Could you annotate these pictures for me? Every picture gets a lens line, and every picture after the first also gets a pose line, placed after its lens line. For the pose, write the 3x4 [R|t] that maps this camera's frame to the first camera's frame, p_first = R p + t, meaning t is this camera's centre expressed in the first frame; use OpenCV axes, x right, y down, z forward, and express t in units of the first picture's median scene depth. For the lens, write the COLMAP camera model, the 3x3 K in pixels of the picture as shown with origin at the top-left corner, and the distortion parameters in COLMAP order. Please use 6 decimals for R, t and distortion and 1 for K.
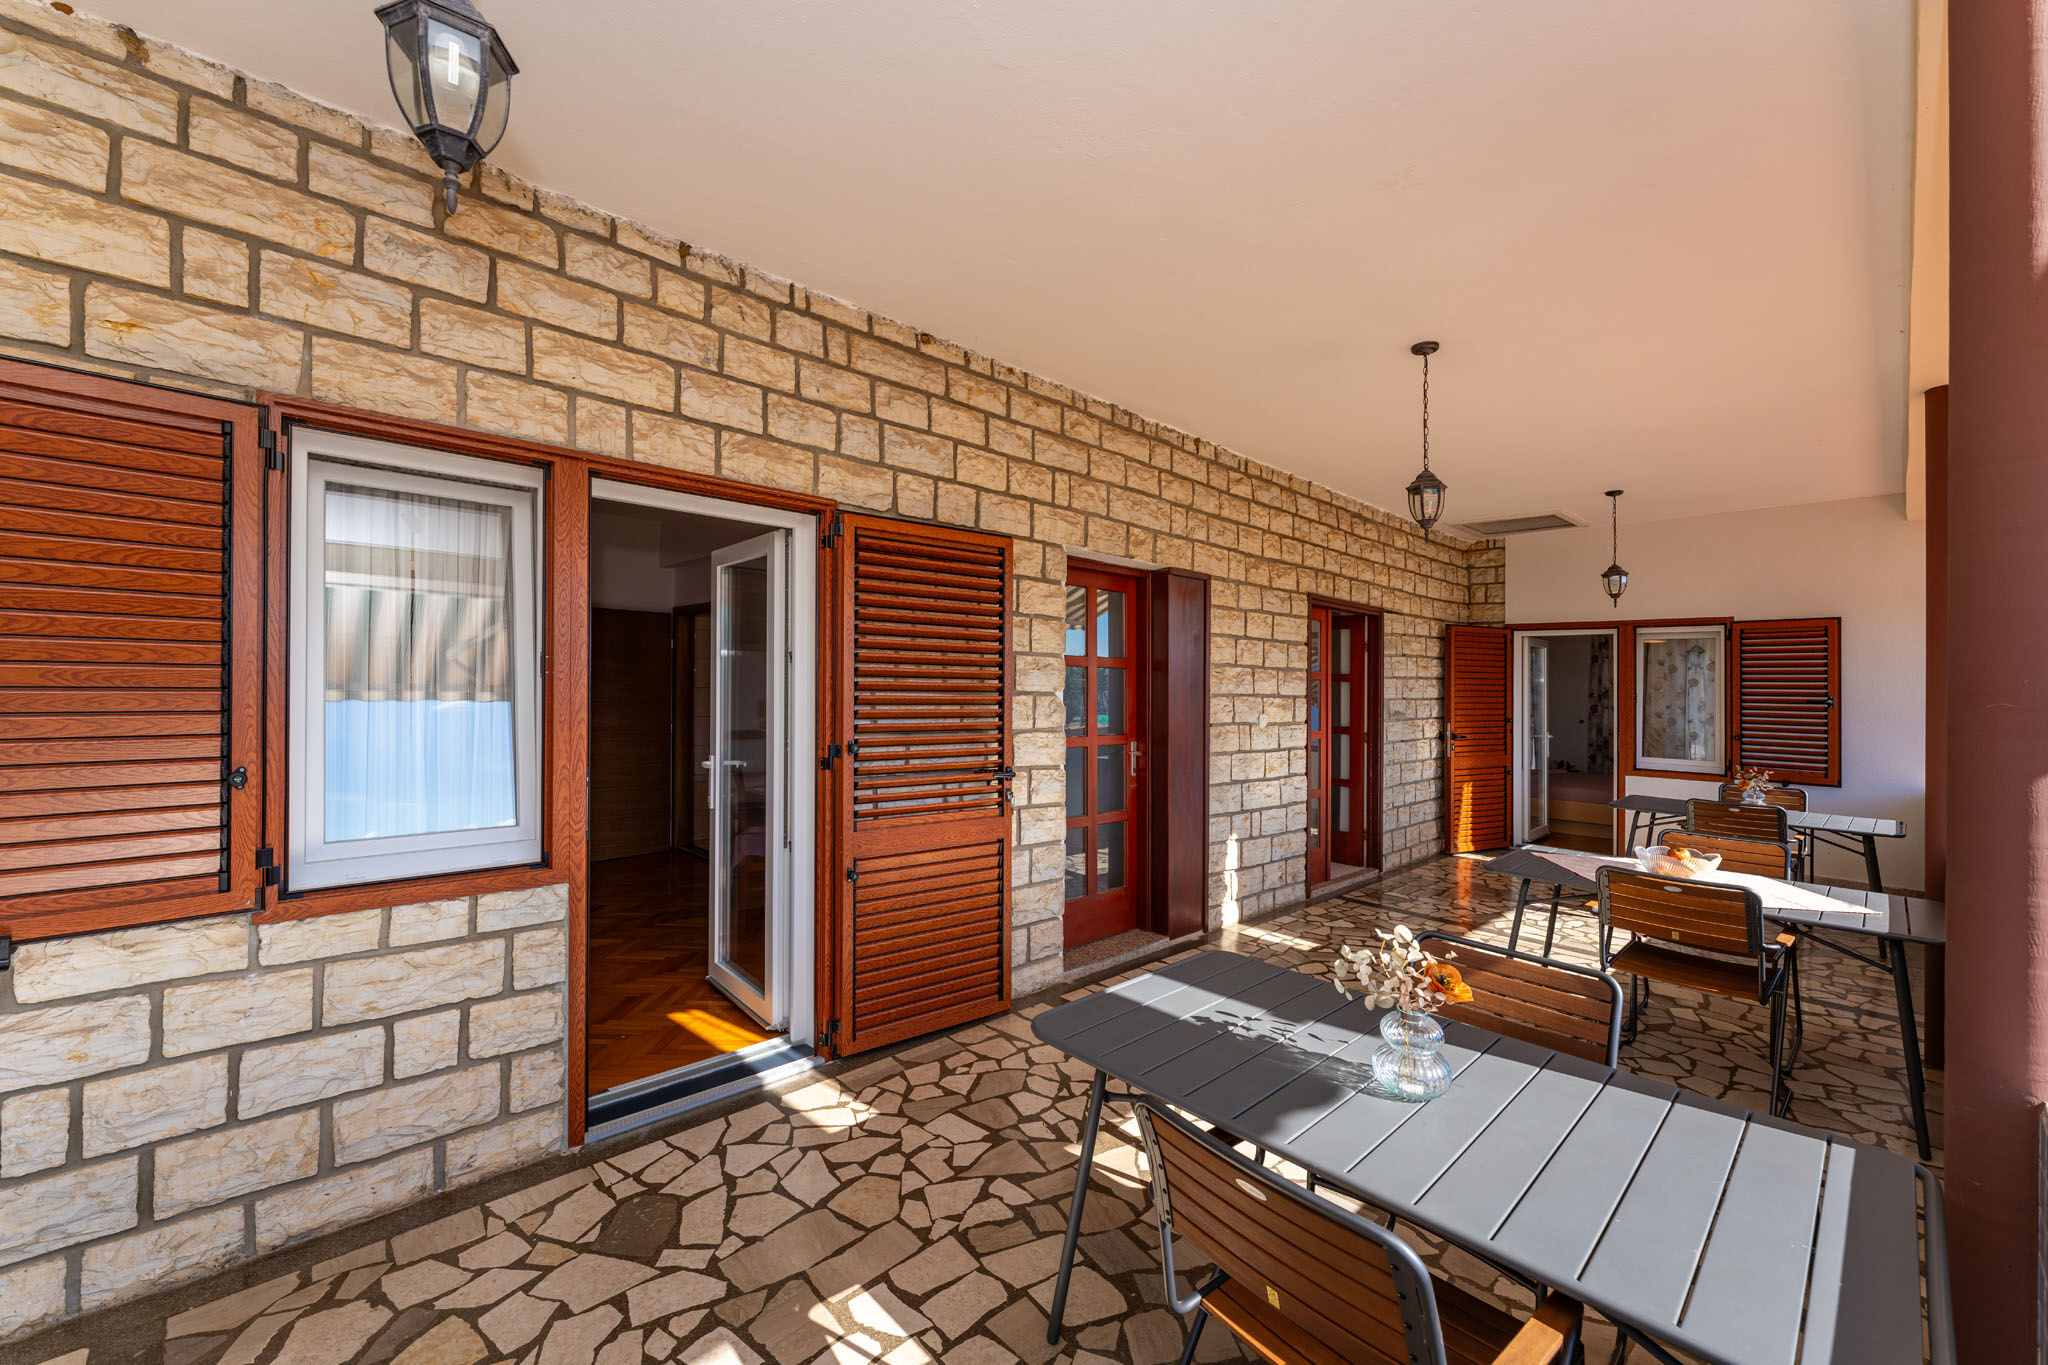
lens RADIAL K [[828.8, 0, 1024.7], [0, 828.8, 670.8], [0, 0, 1]] dist [0.001238, 0.000143]
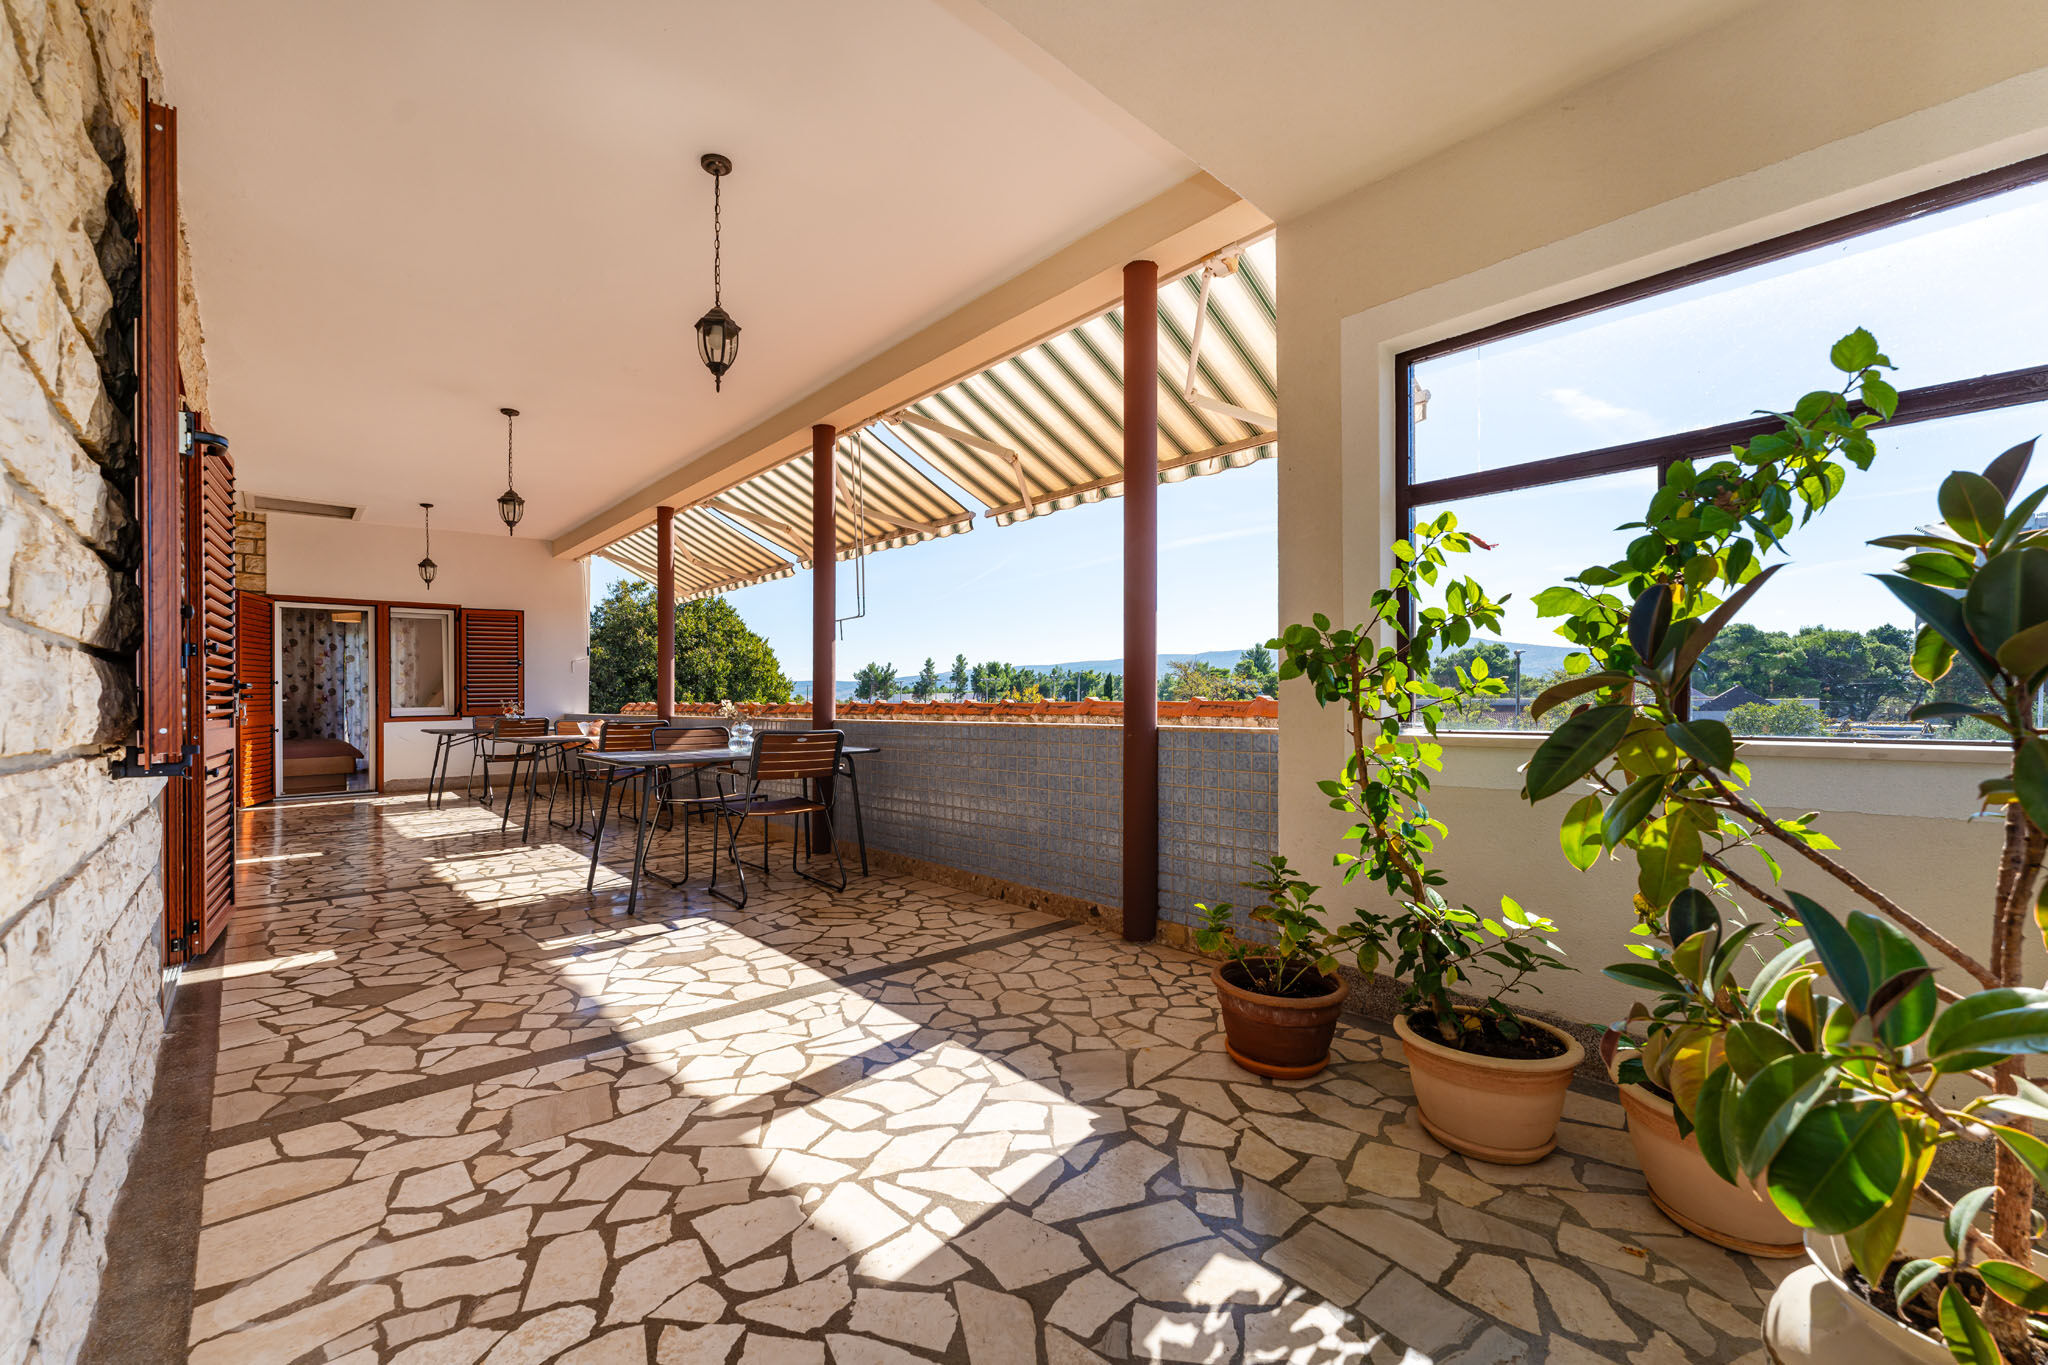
lens RADIAL K [[828.8, 0, 1024.9], [0, 828.8, 684.6], [0, 0, 1]] dist [0.001238, 0.000143]
pose [[0.016953, -0.006444, 0.999836, -0.614430], [-0.002349, 0.999976, 0.006485, 0.066337], [-0.999854, -0.002458, 0.016937, -0.005954]]
